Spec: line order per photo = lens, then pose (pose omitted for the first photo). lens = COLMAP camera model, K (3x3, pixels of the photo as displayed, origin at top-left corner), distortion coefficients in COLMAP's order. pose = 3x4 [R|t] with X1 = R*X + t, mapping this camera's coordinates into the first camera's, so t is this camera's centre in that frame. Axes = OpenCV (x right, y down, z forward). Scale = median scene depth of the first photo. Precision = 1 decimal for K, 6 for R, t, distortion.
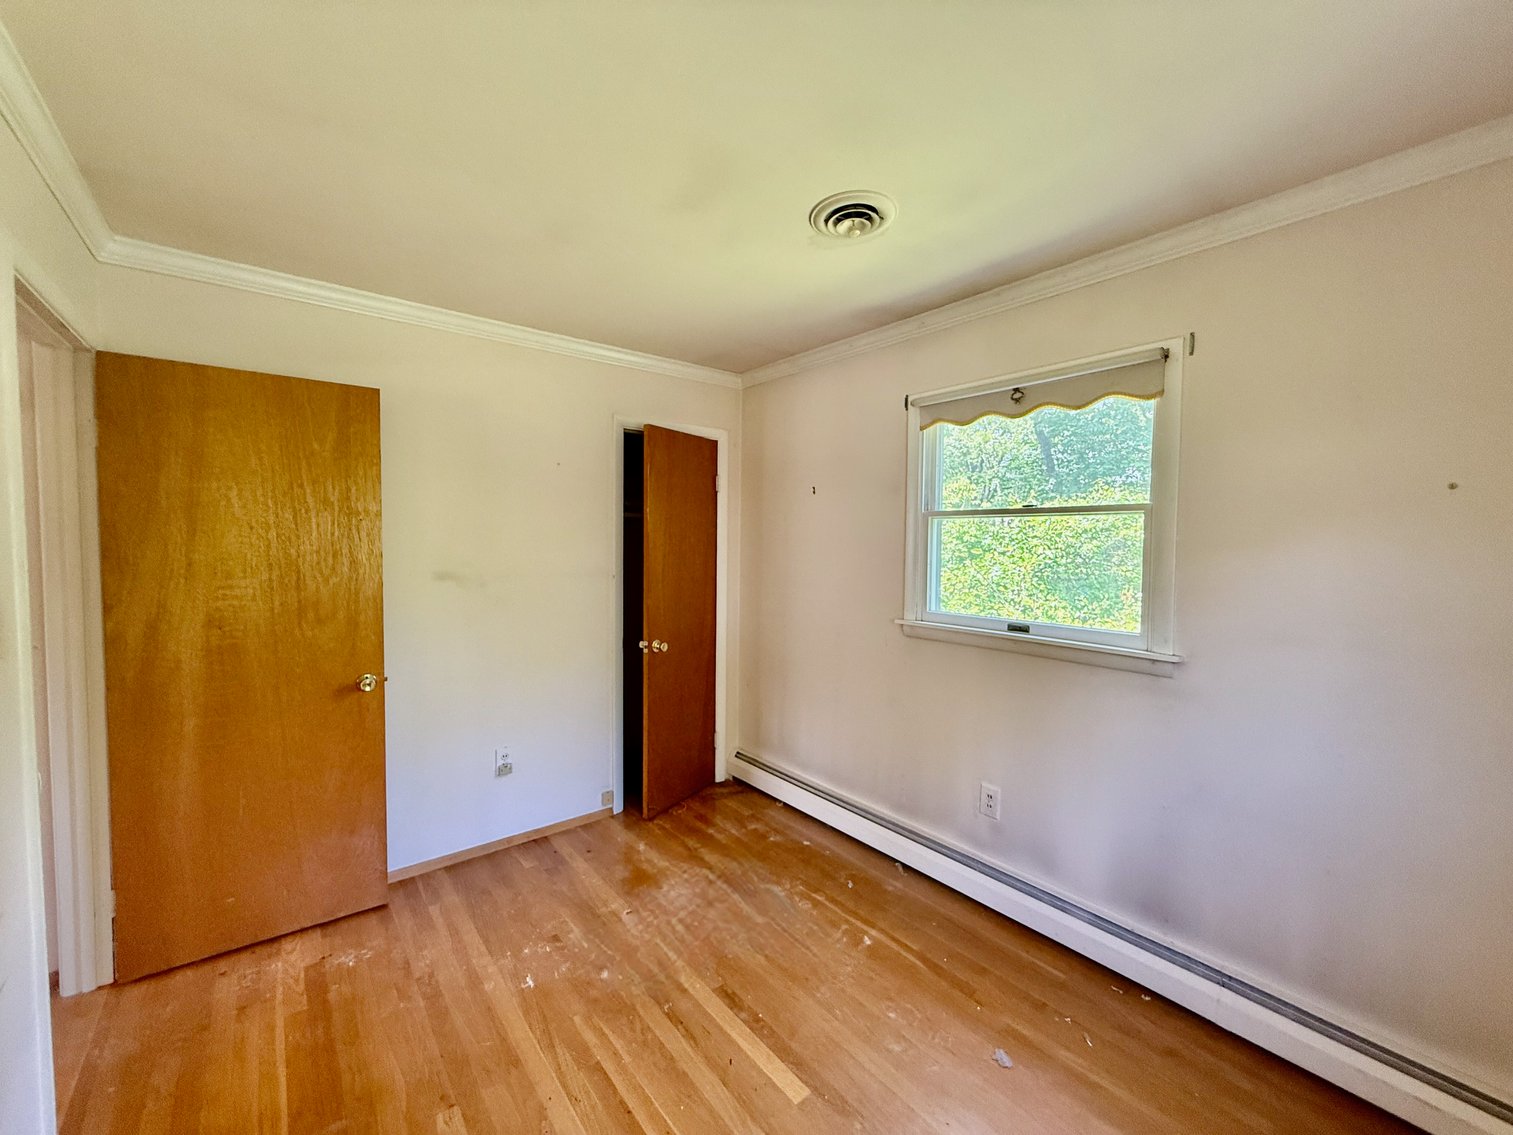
lens RADIAL K [[605.5, 0, 755.3], [0, 605.5, 568.4], [0, 0, 1]] dist [0.001703, 0.000470]
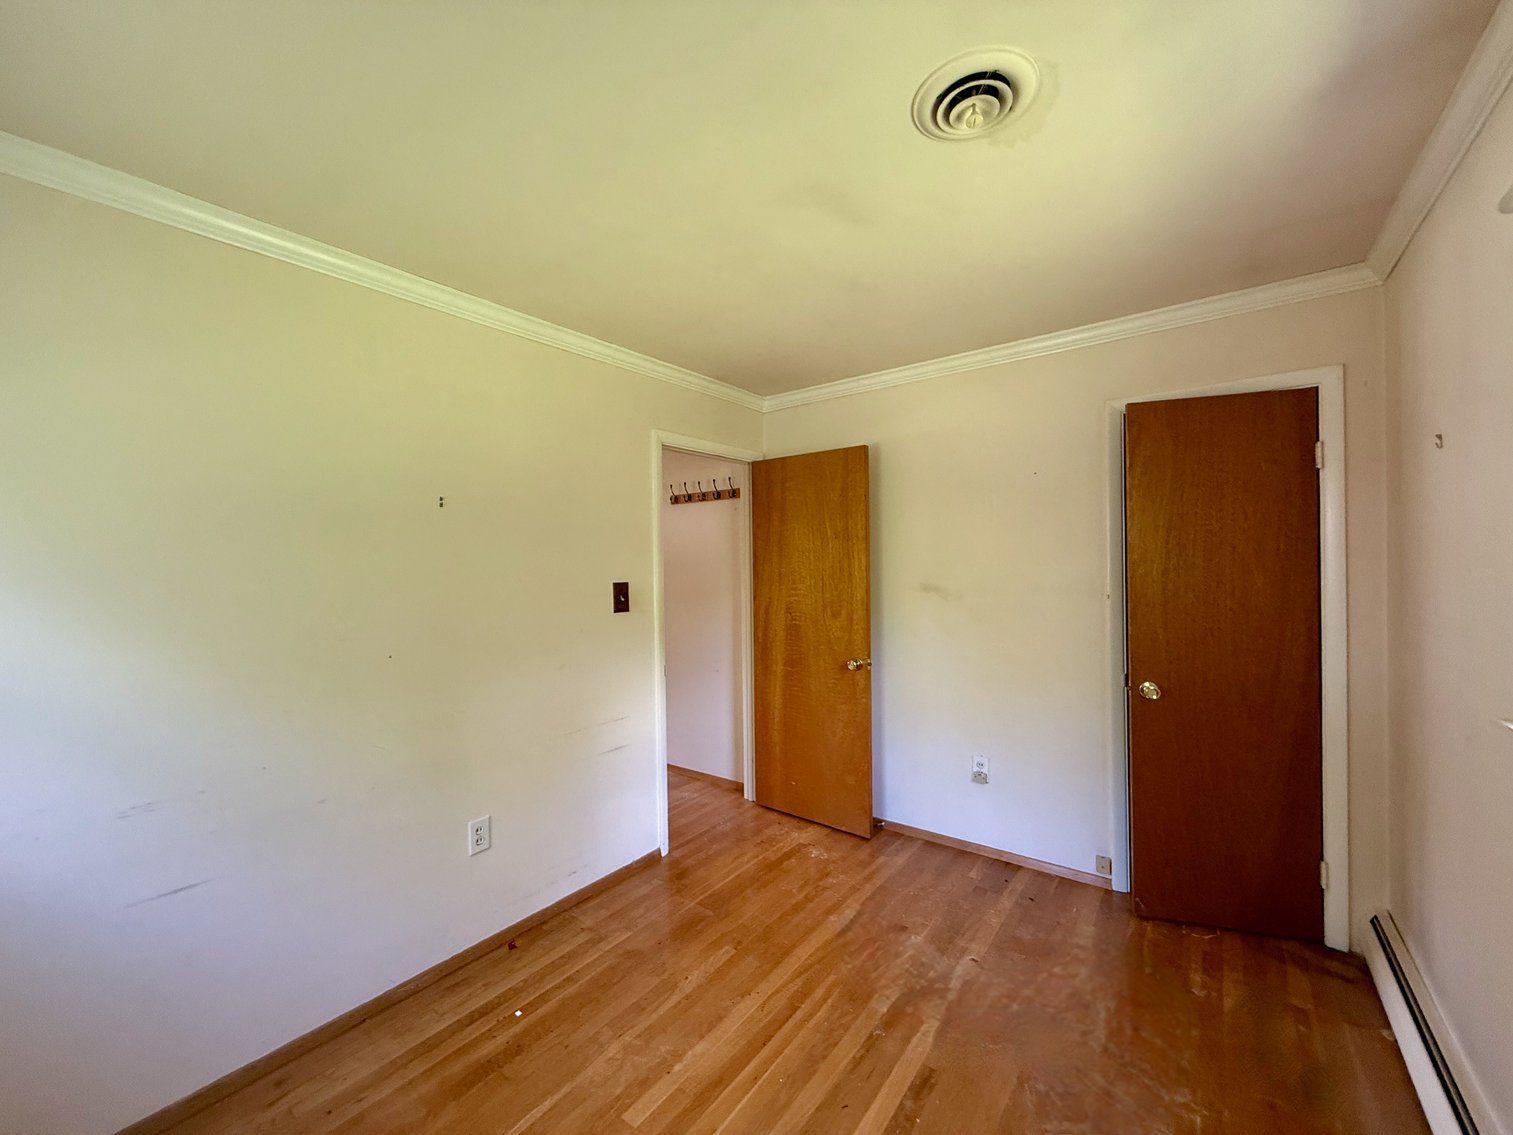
lens RADIAL K [[605.5, 0, 749.8], [0, 605.5, 566.6], [0, 0, 1]] dist [0.001703, 0.000470]
pose [[0.236858, -0.005931, -0.971526, 0.665003], [-0.026487, 0.999570, -0.012560, -0.005417], [0.971183, 0.028707, 0.236599, 0.482590]]
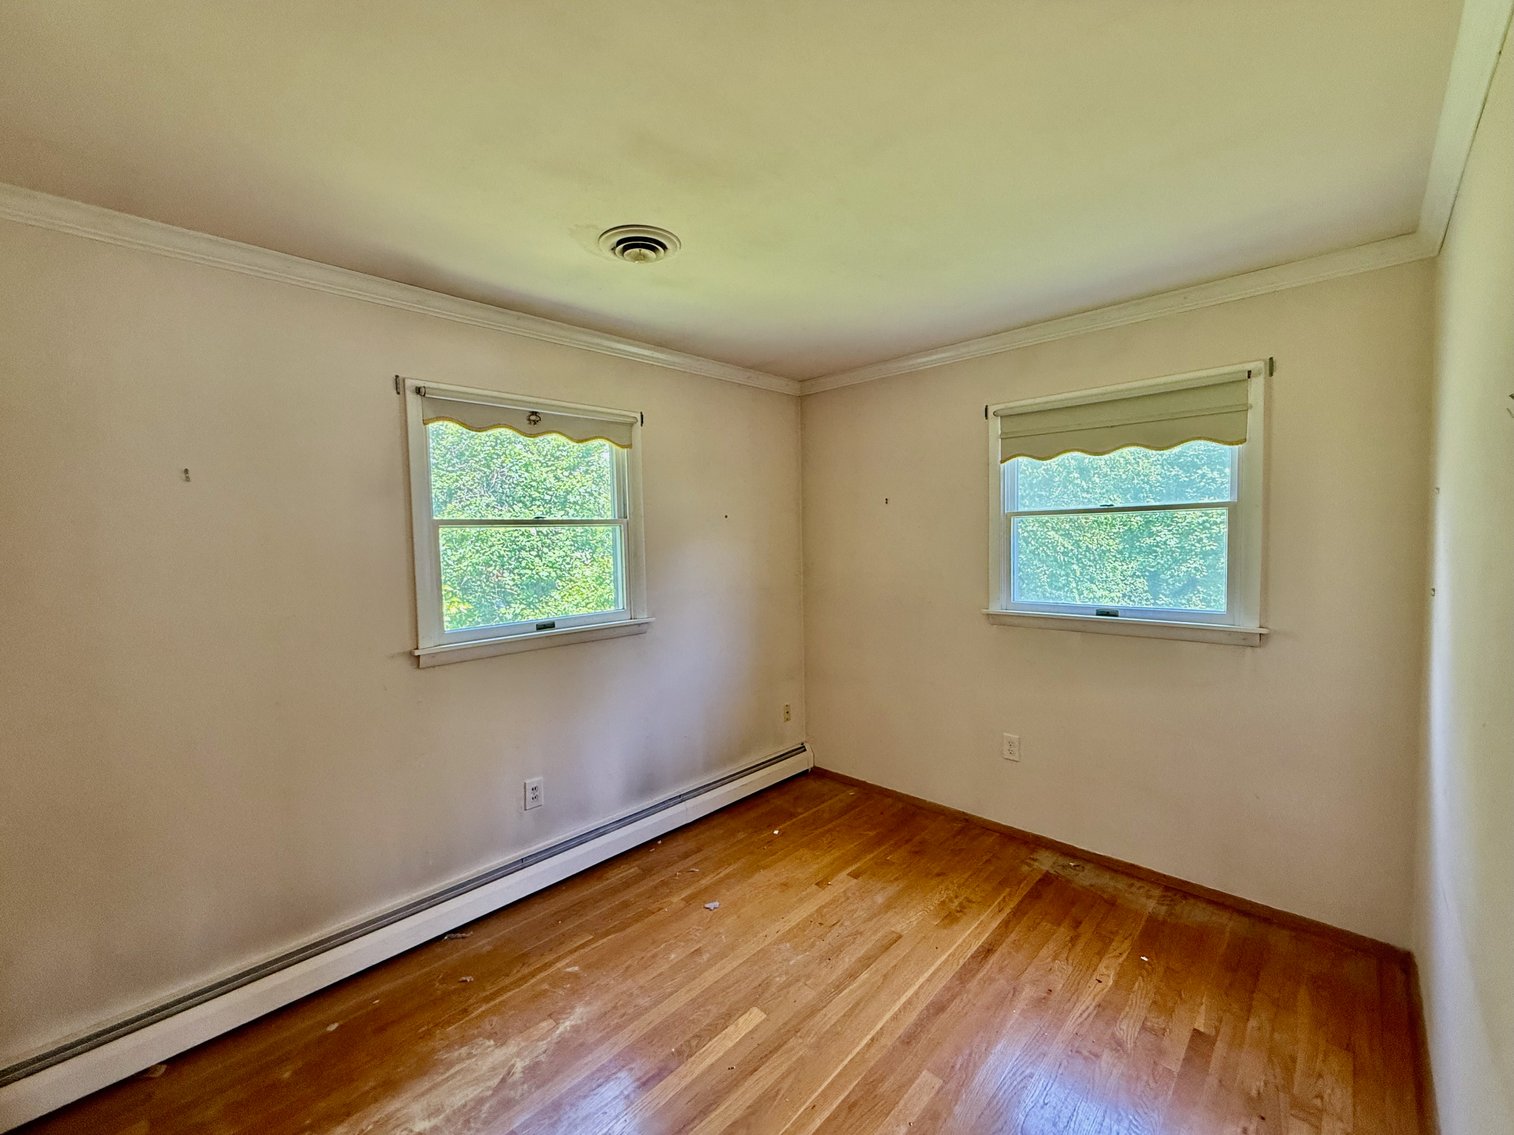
lens RADIAL K [[605.9, 0, 762.0], [0, 605.9, 565.4], [0, 0, 1]] dist [0.001703, 0.000470]
pose [[-0.118992, -0.055959, 0.991317, -0.790191], [0.067334, 0.995657, 0.064286, -0.064311], [-0.990609, 0.074399, -0.114707, 0.791601]]
